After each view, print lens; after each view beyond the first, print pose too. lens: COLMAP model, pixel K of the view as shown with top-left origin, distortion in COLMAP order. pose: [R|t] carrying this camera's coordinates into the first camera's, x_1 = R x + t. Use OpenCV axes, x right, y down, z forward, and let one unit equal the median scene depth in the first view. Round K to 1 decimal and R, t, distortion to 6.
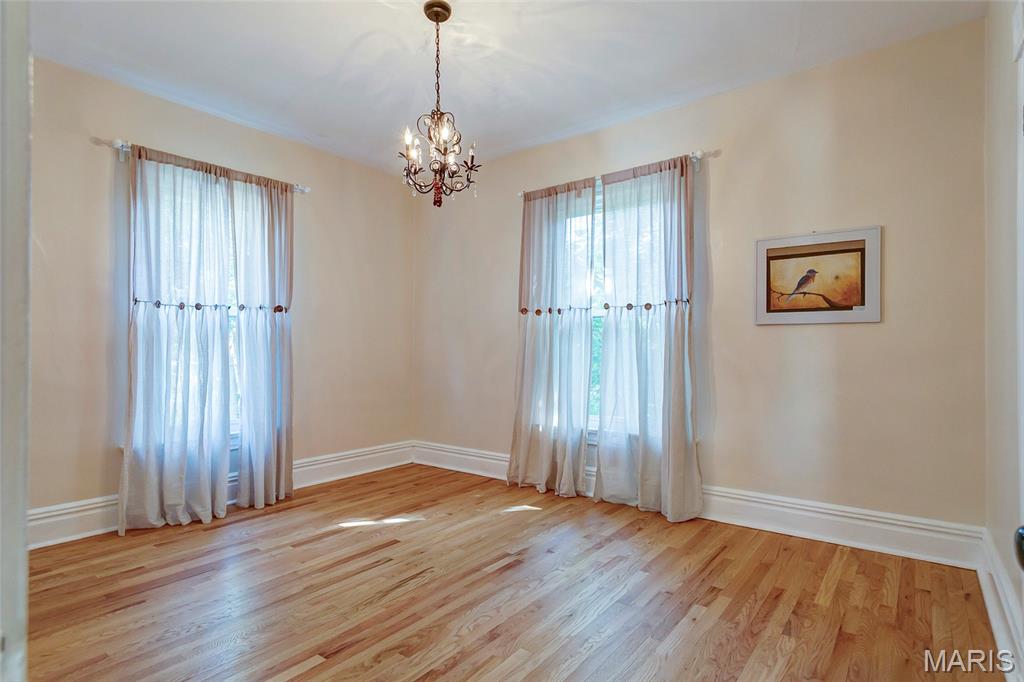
lens RADIAL K [[524.0, 0, 508.1], [0, 524.0, 342.8], [0, 0, 1]] dist [0.019659, -0.000308]
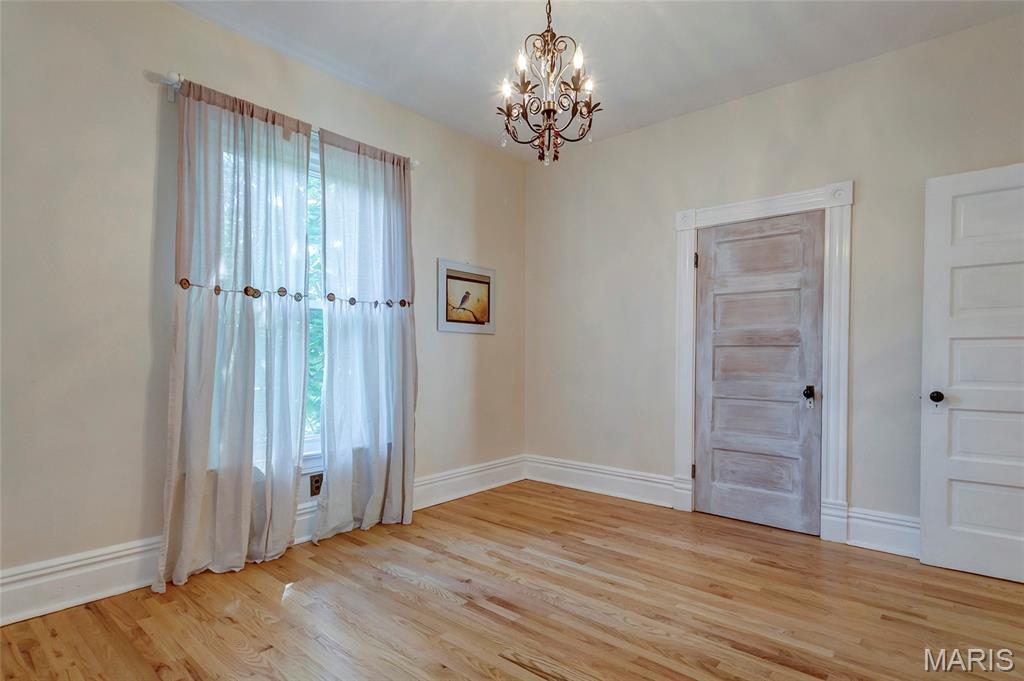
lens RADIAL K [[531.0, 0, 504.6], [0, 531.0, 358.4], [0, 0, 1]] dist [0.019899, -0.001697]
pose [[0.064211, -0.007004, 0.997912, -0.753502], [-0.020900, 0.999747, 0.008361, 0.014951], [-0.997717, -0.021393, 0.064048, 0.834174]]
